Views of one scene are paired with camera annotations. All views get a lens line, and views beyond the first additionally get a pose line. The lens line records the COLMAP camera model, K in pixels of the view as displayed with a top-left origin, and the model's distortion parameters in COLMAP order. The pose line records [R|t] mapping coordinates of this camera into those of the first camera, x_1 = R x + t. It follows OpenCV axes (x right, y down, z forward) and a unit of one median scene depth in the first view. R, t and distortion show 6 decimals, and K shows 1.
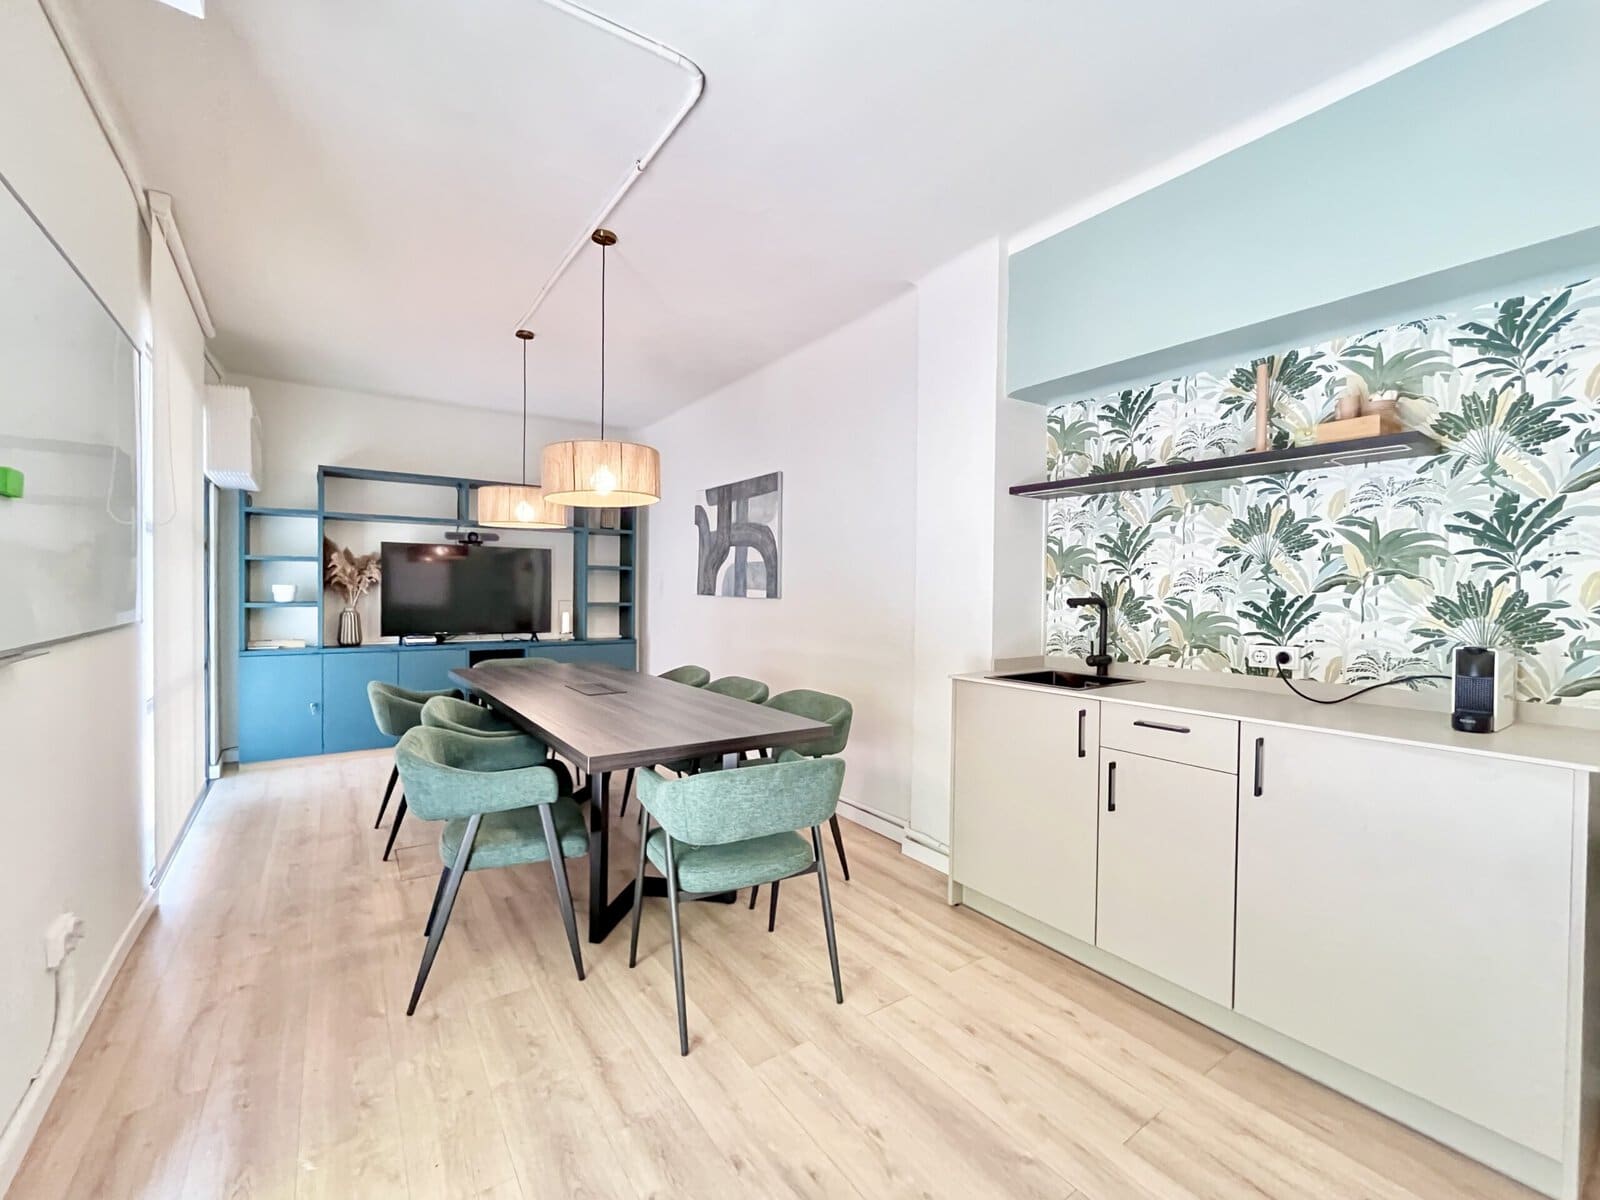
lens RADIAL K [[653.6, 0, 800.0], [0, 653.6, 600.0], [0, 0, 1]] dist [-0.002076, -0.000022]
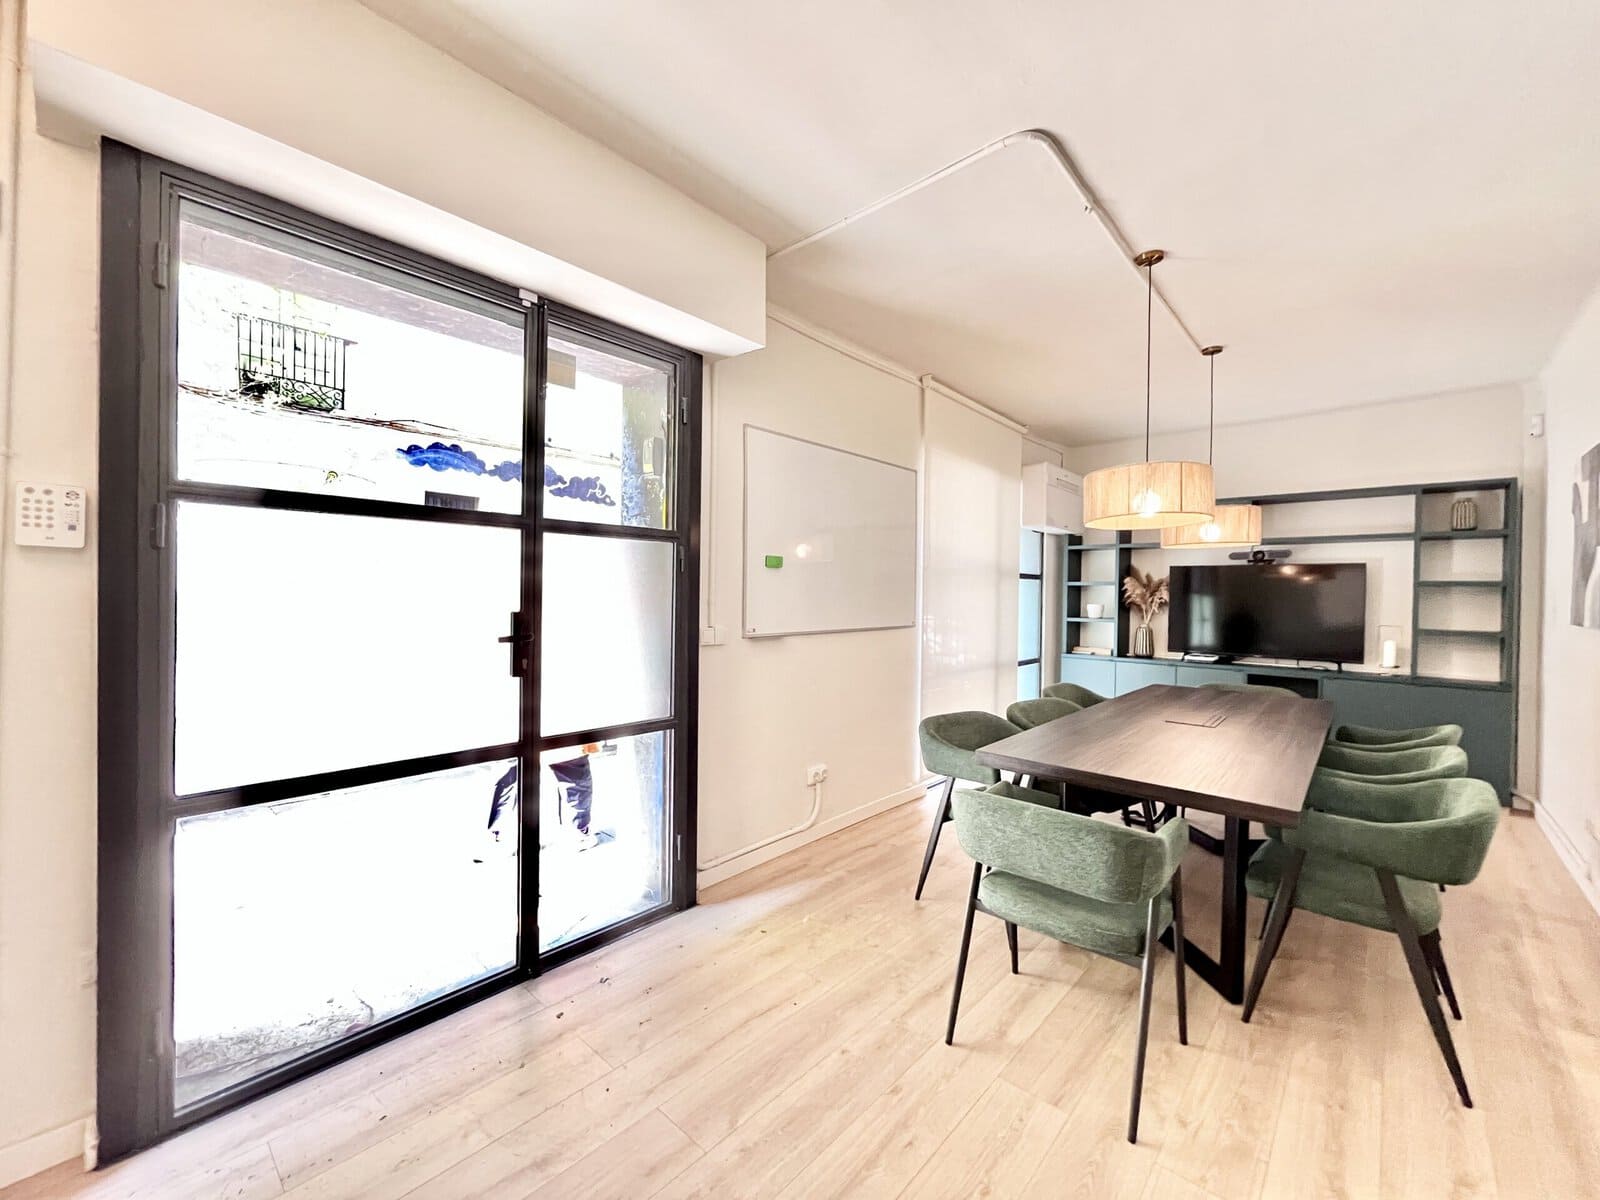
lens RADIAL K [[653.6, 0, 800.0], [0, 653.6, 600.0], [0, 0, 1]] dist [-0.002076, -0.000022]
pose [[0.206623, 0.005274, -0.978406, 0.783320], [-0.020156, 0.999796, 0.001133, -0.050119], [0.978213, 0.019486, 0.206688, 0.397296]]
